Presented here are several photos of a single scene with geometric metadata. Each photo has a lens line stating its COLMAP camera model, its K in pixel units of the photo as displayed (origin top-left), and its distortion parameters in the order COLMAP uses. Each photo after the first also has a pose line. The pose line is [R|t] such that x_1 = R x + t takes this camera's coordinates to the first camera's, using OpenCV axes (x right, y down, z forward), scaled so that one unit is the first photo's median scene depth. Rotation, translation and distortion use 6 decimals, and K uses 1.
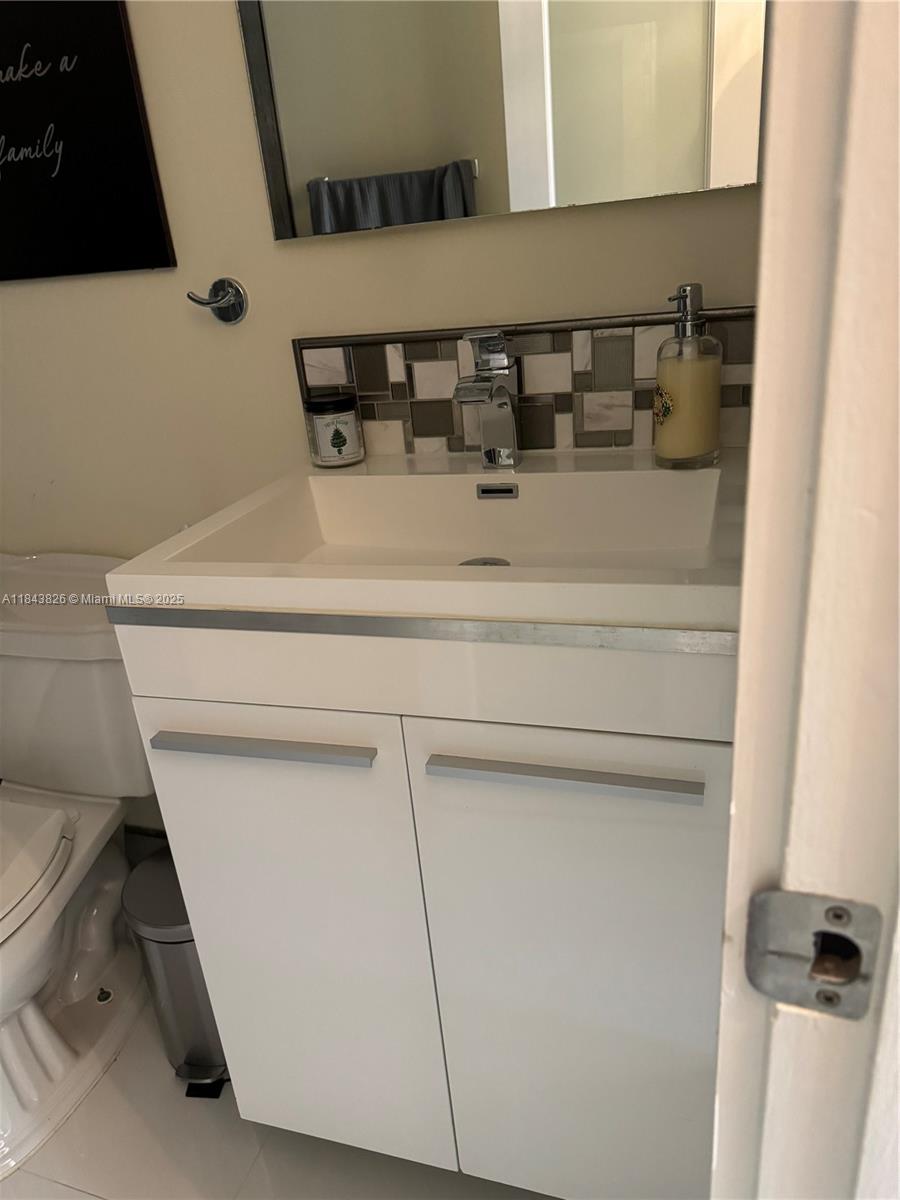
lens RADIAL K [[849.9, 0, 447.9], [0, 849.9, 600.0], [0, 0, 1]] dist [0.048659, -0.060467]
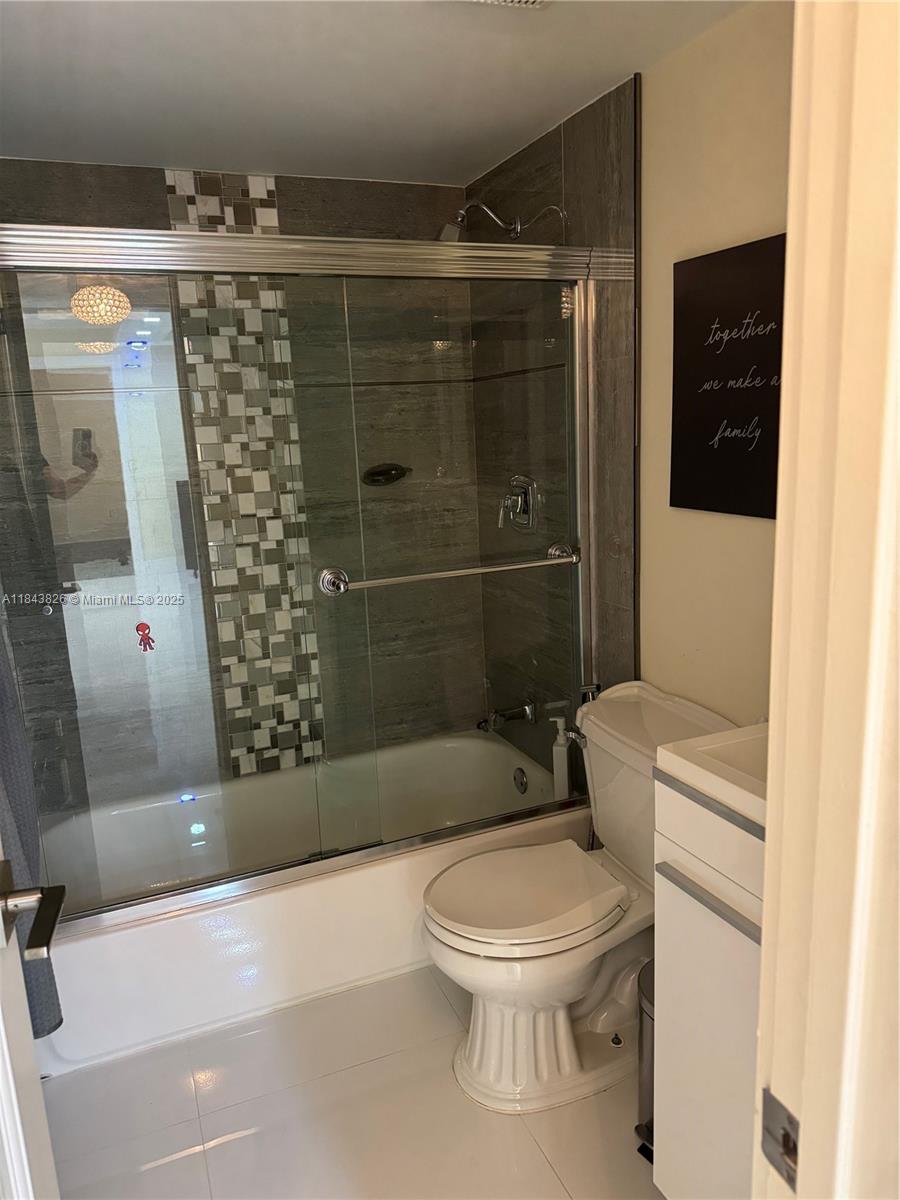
lens RADIAL K [[849.9, 0, 451.1], [0, 849.9, 599.8], [0, 0, 1]] dist [0.048659, -0.060467]
pose [[0.660541, 0.207714, -0.721485, 0.274064], [-0.298358, 0.954452, 0.001628, -0.119182], [0.688962, 0.214186, 0.692428, -0.246646]]
